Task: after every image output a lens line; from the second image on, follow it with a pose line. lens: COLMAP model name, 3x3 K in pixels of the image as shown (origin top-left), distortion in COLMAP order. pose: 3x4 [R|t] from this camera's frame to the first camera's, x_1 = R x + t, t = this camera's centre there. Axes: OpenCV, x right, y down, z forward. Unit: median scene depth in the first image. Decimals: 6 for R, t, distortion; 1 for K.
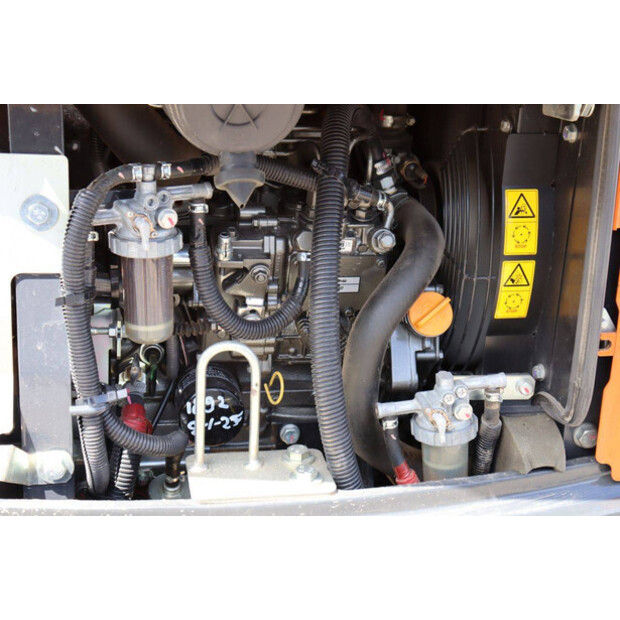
lens RADIAL K [[1190.4, 0, 310.0], [0, 1190.4, 310.0], [0, 0, 1]] dist [0.033560, 3.514722]
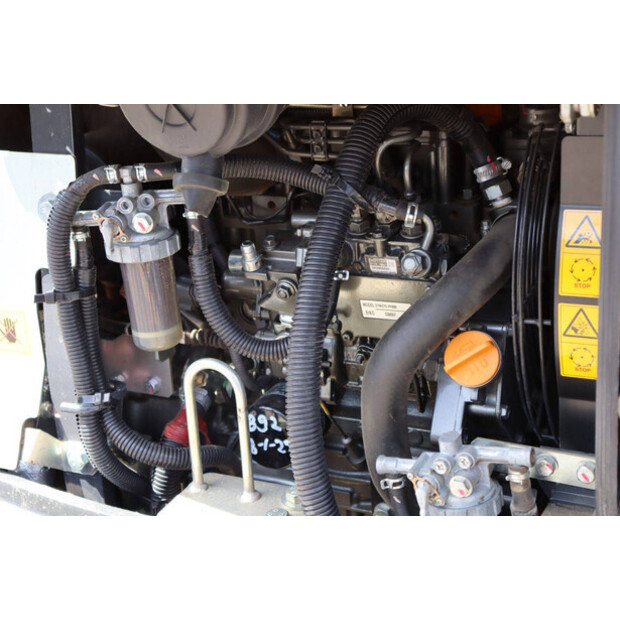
lens RADIAL K [[1191.7, 0, 310.0], [0, 1191.7, 310.0], [0, 0, 1]] dist [0.254419, 0.136318]
pose [[0.764042, 0.106909, -0.636247, 0.544123], [-0.091328, 0.994166, 0.057379, -0.067706], [0.638670, 0.014267, 0.769348, 0.313972]]
